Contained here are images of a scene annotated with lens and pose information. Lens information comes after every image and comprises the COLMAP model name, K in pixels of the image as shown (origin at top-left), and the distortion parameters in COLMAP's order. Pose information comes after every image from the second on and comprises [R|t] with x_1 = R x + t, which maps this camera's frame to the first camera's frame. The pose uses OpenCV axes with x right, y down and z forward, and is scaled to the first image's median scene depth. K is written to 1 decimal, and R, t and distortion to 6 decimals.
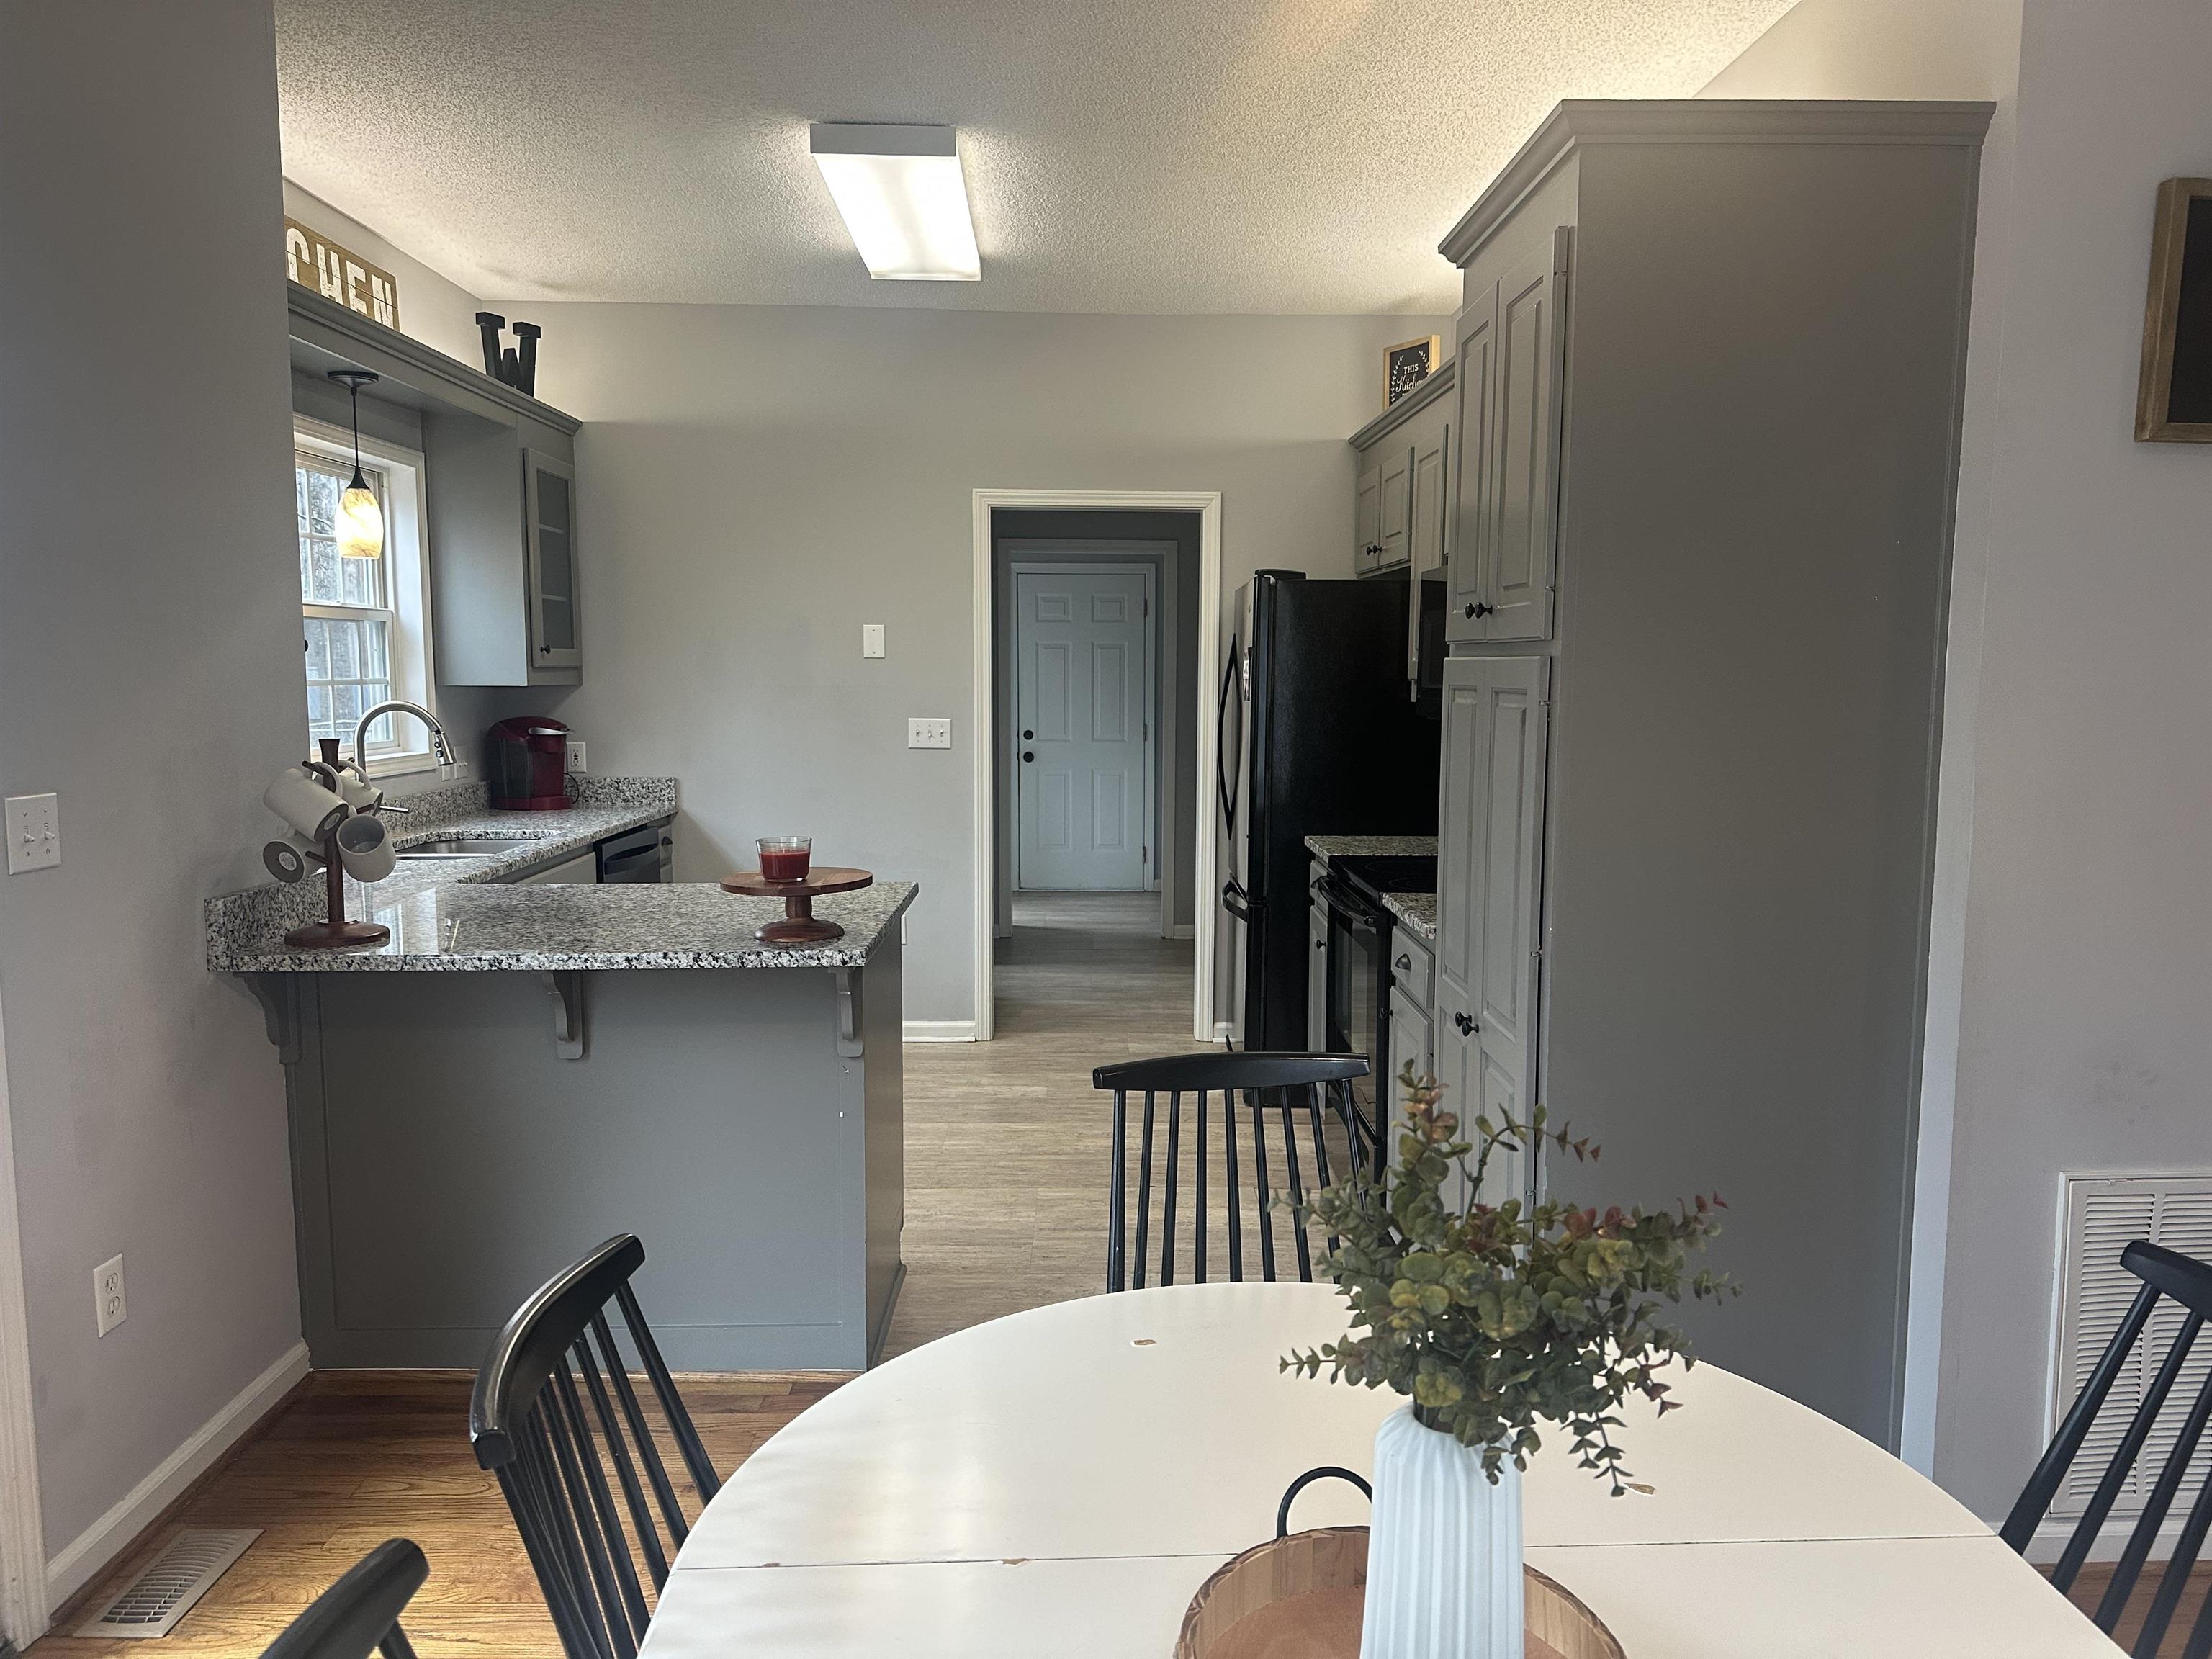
lens RADIAL K [[1556.9, 0, 1106.0], [0, 1556.9, 829.5], [0, 0, 1]] dist [0.106995, -0.164638]
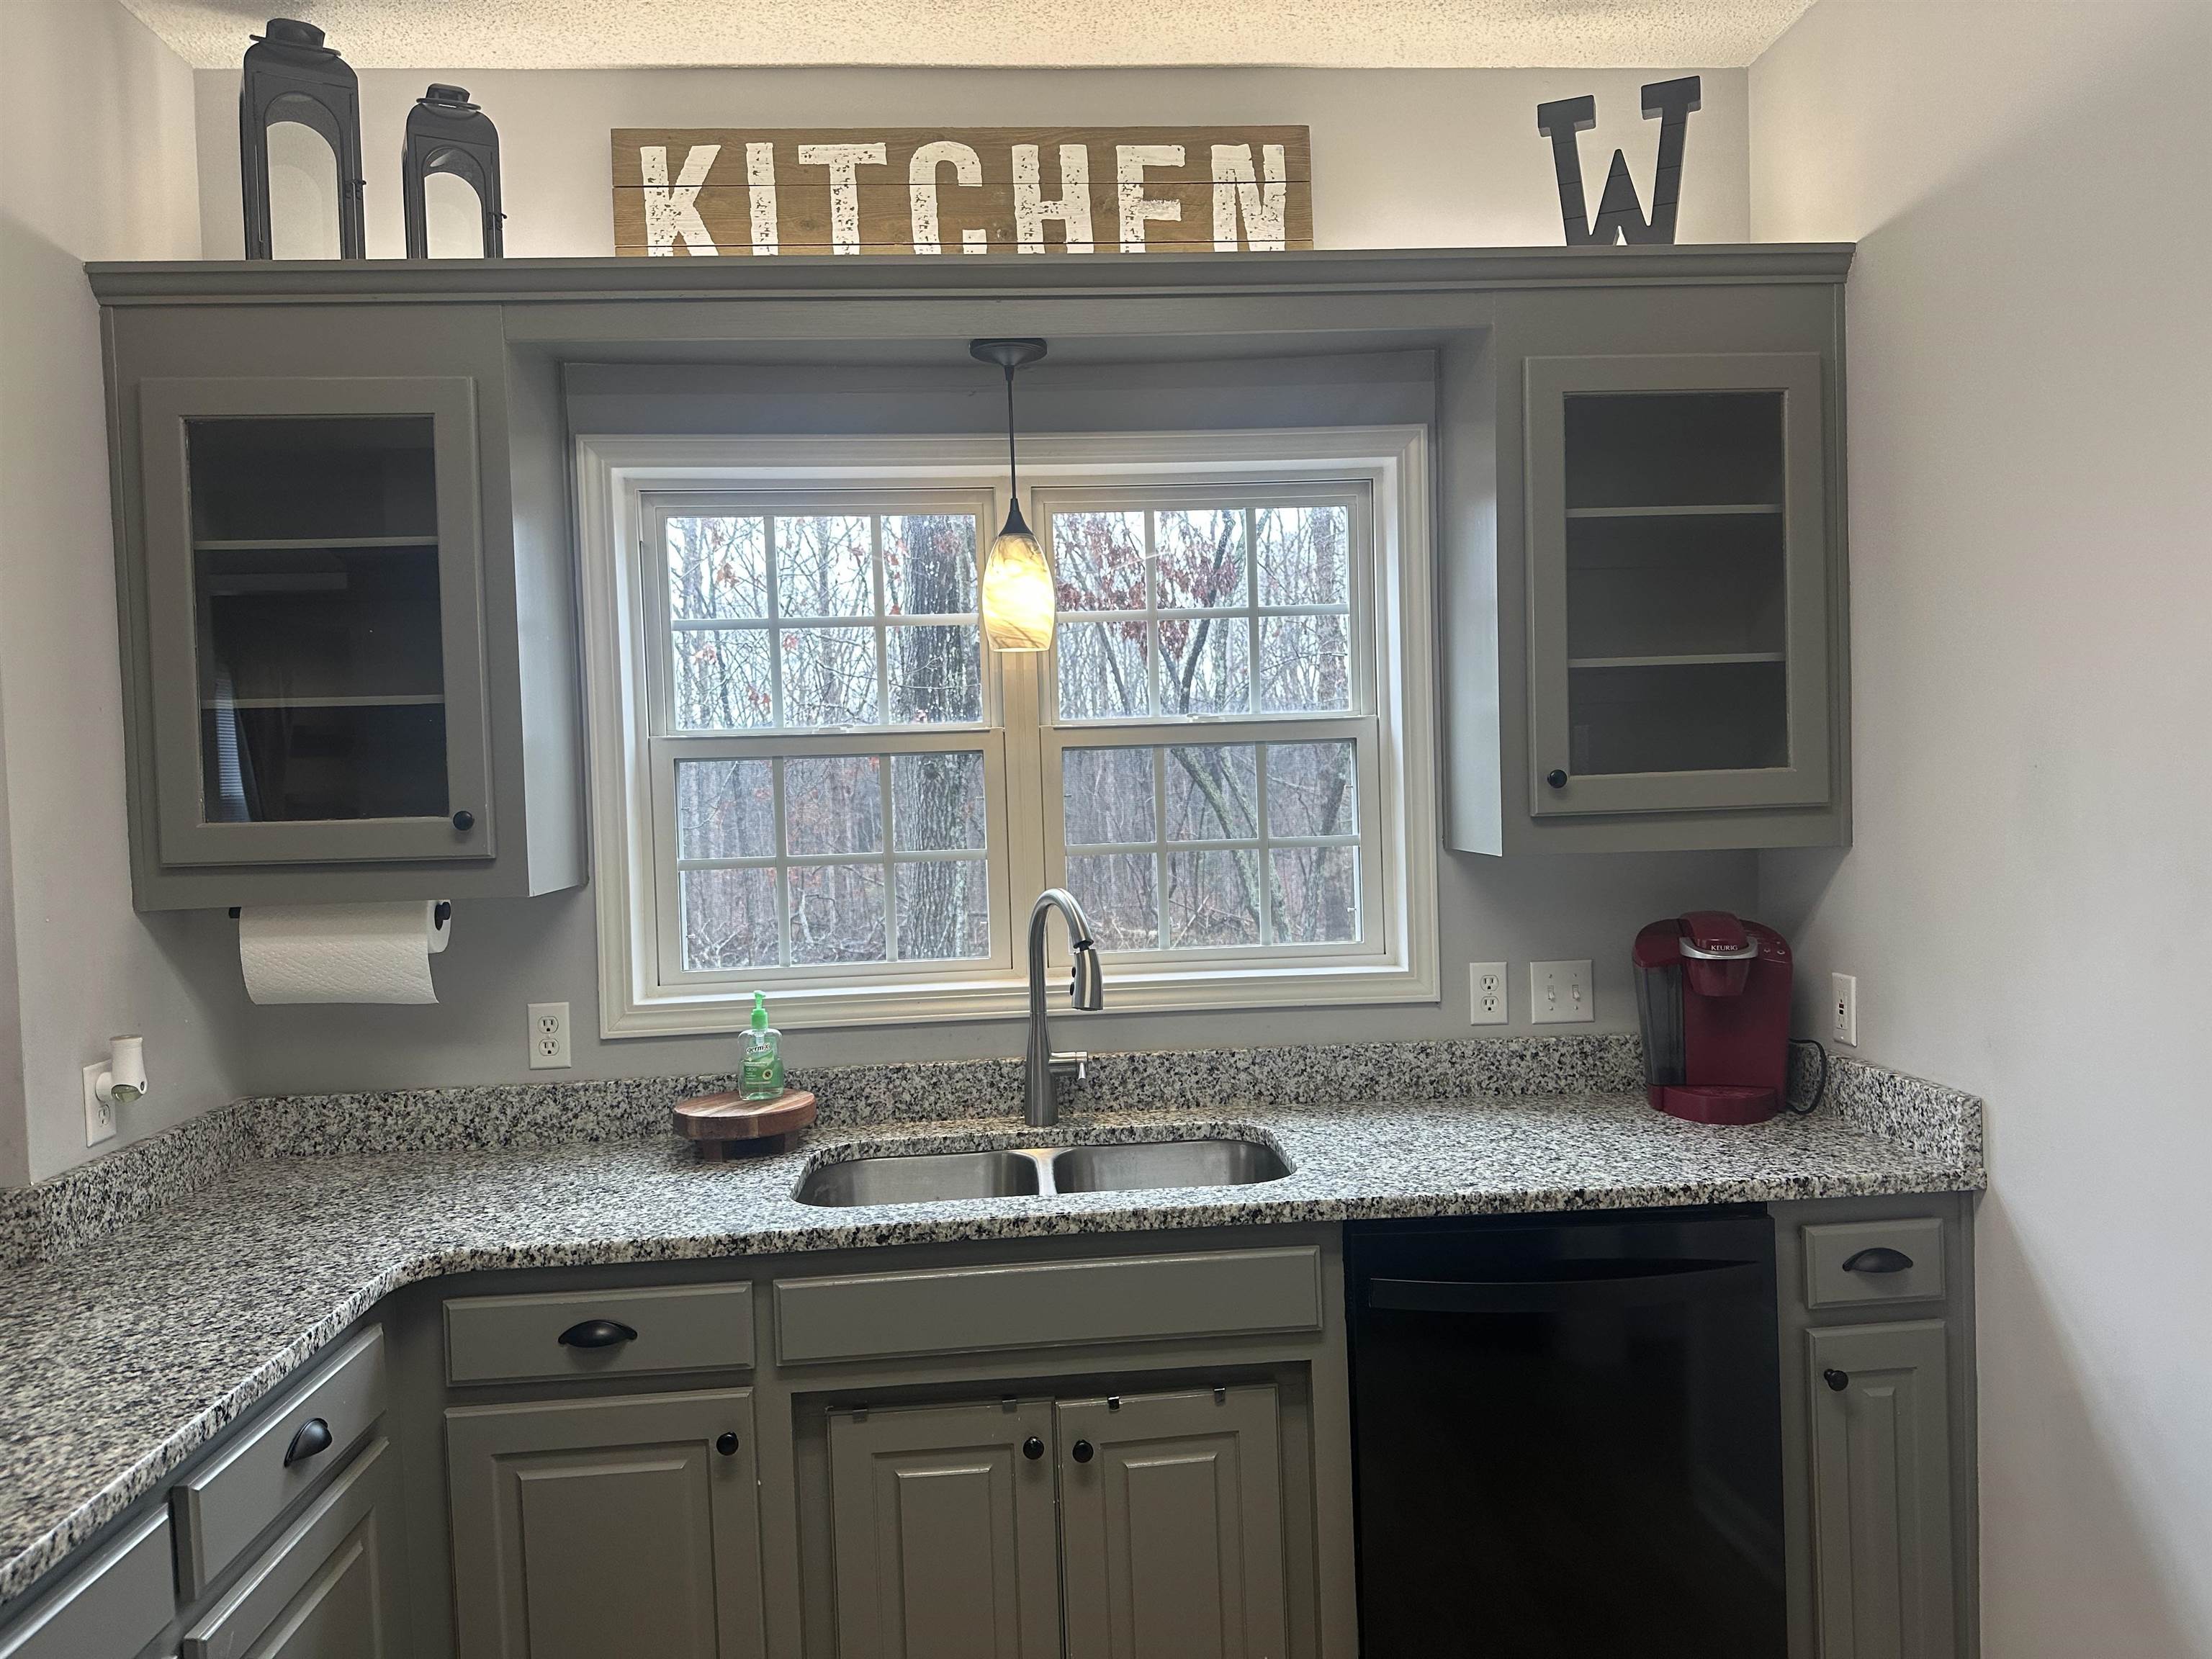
lens RADIAL K [[1477.1, 0, 1100.8], [0, 1477.1, 847.6], [0, 0, 1]] dist [0.090468, -0.135402]
pose [[0.041142, 0.033965, -0.998576, 0.139791], [-0.074228, 0.996764, 0.030845, -0.173641], [0.996392, 0.072853, 0.043530, 1.517581]]
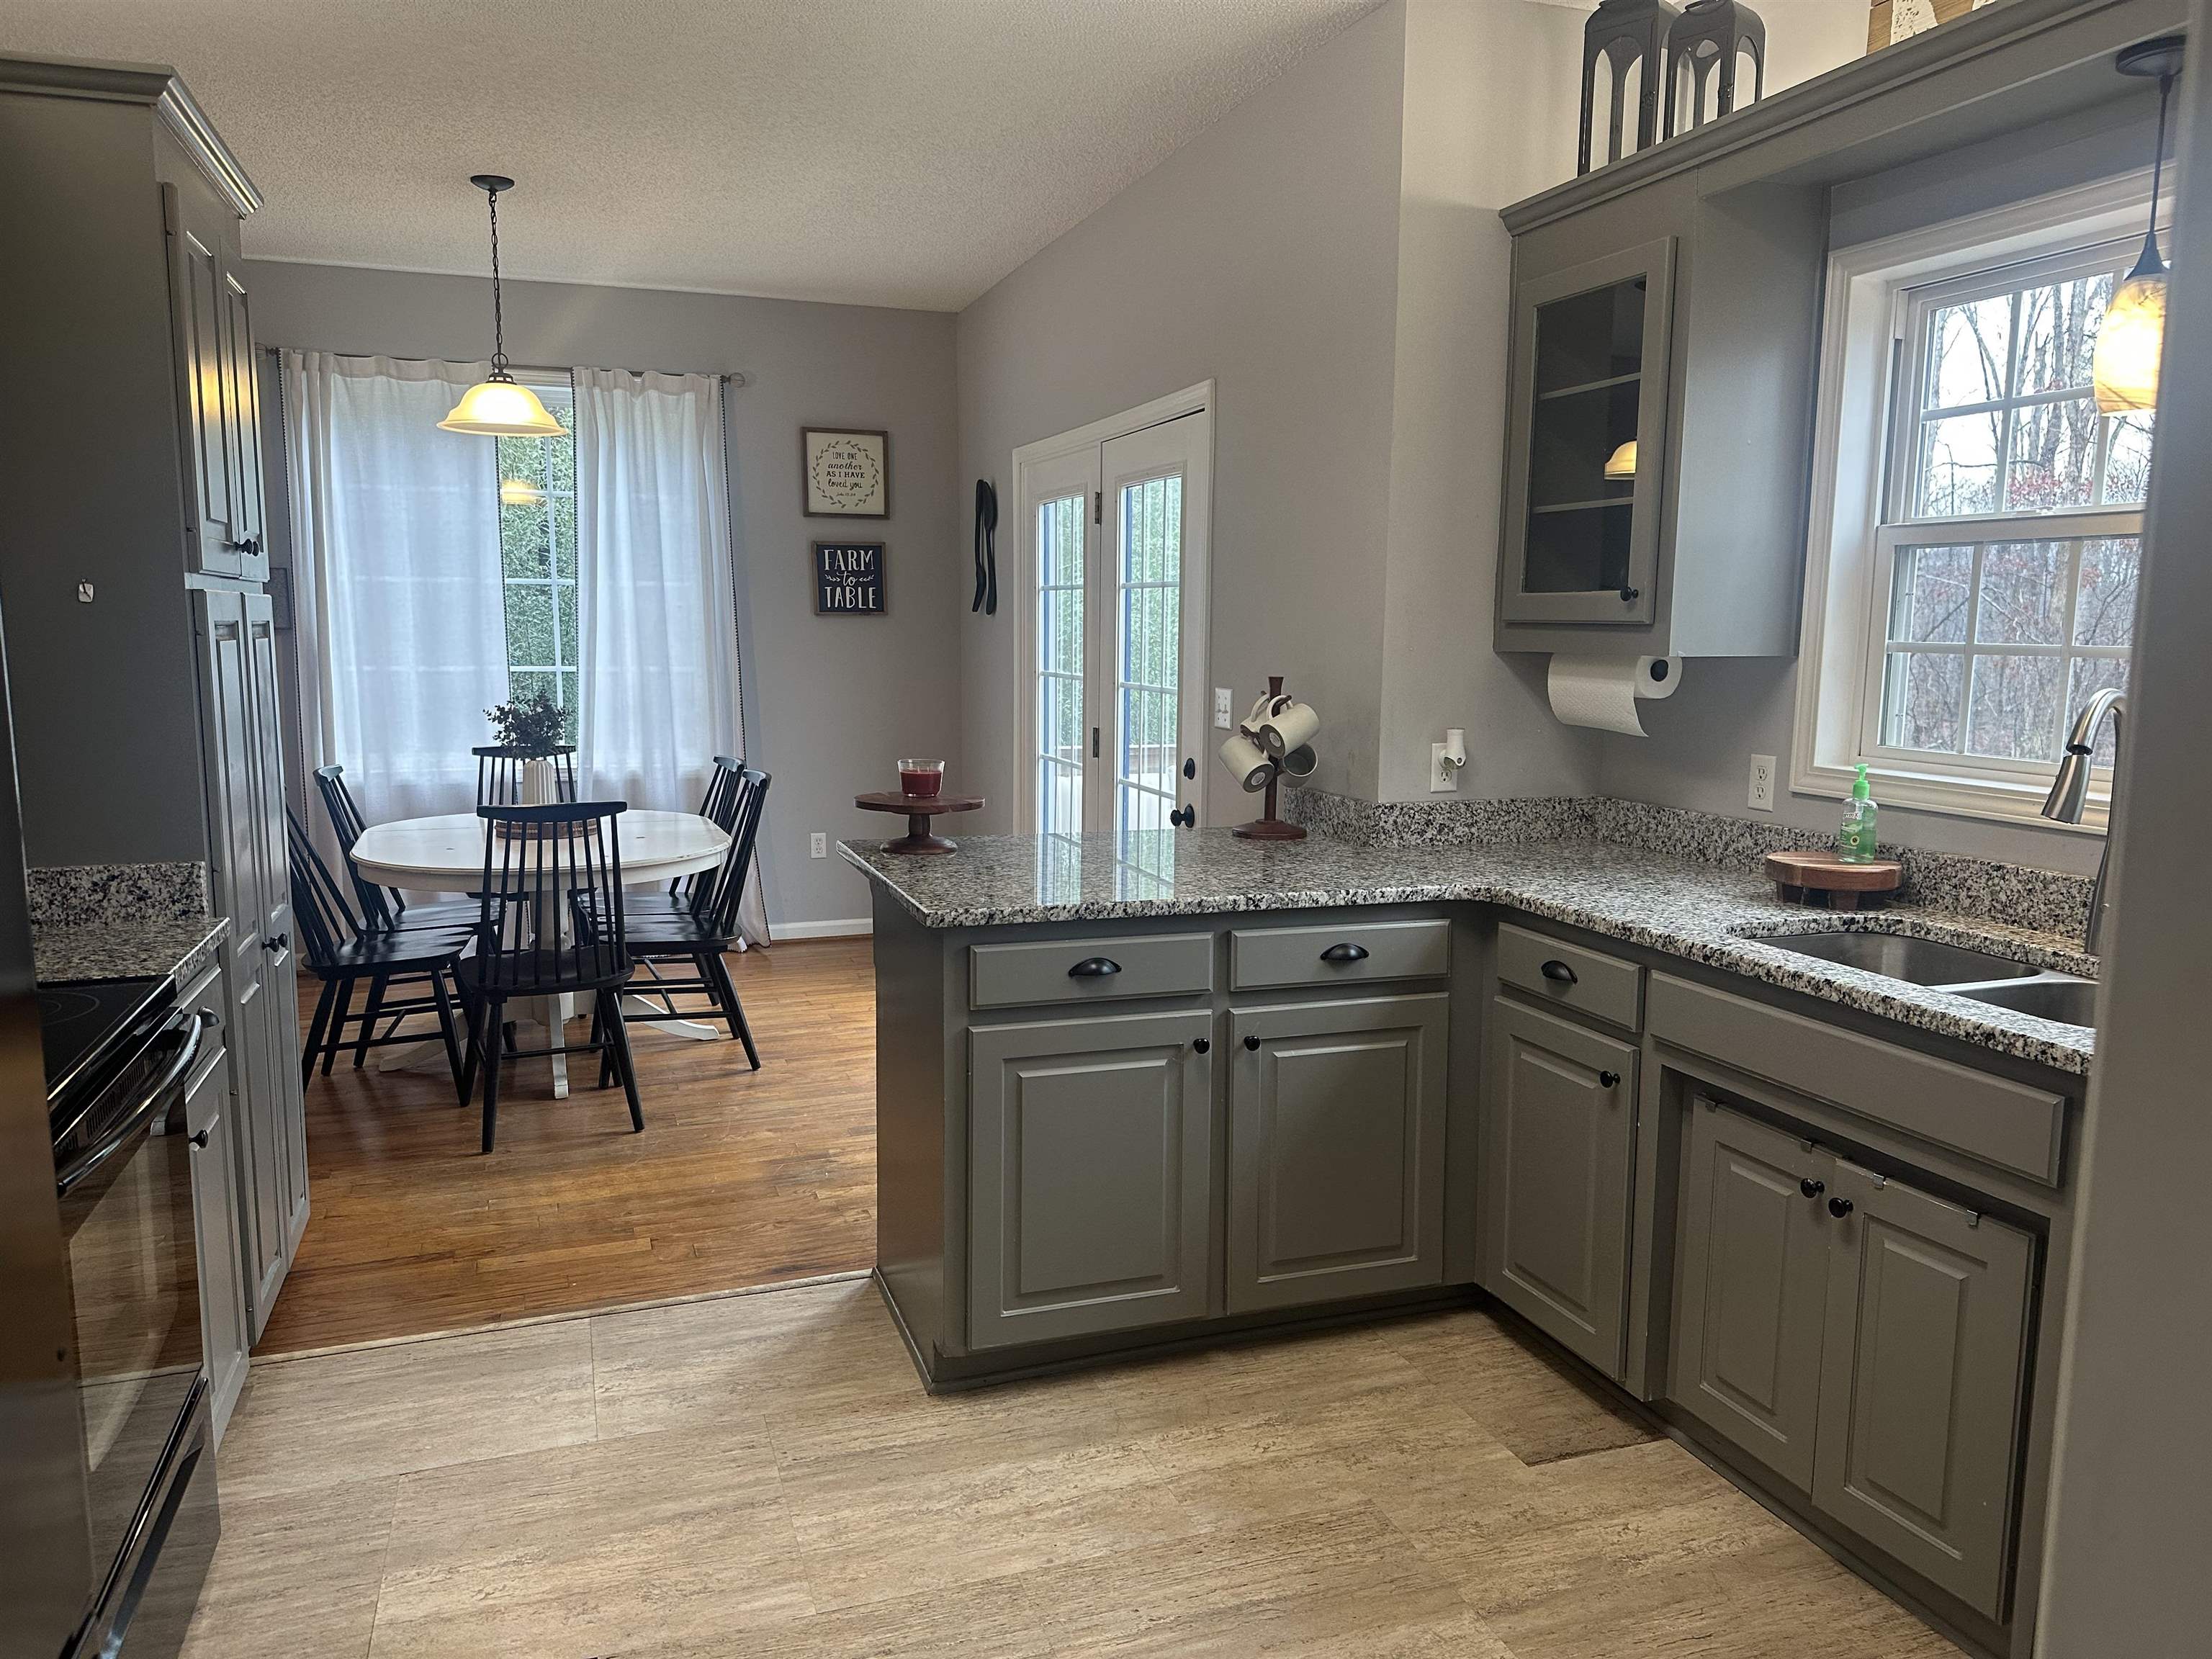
lens RADIAL K [[1556.9, 0, 1106.0], [0, 1556.9, 829.5], [0, 0, 1]] dist [0.106995, -0.164638]
pose [[-0.945315, 0.034647, -0.324313, 0.044036], [-0.045881, 0.970328, 0.237398, -0.221362], [0.322916, 0.239296, -0.915676, 2.113274]]
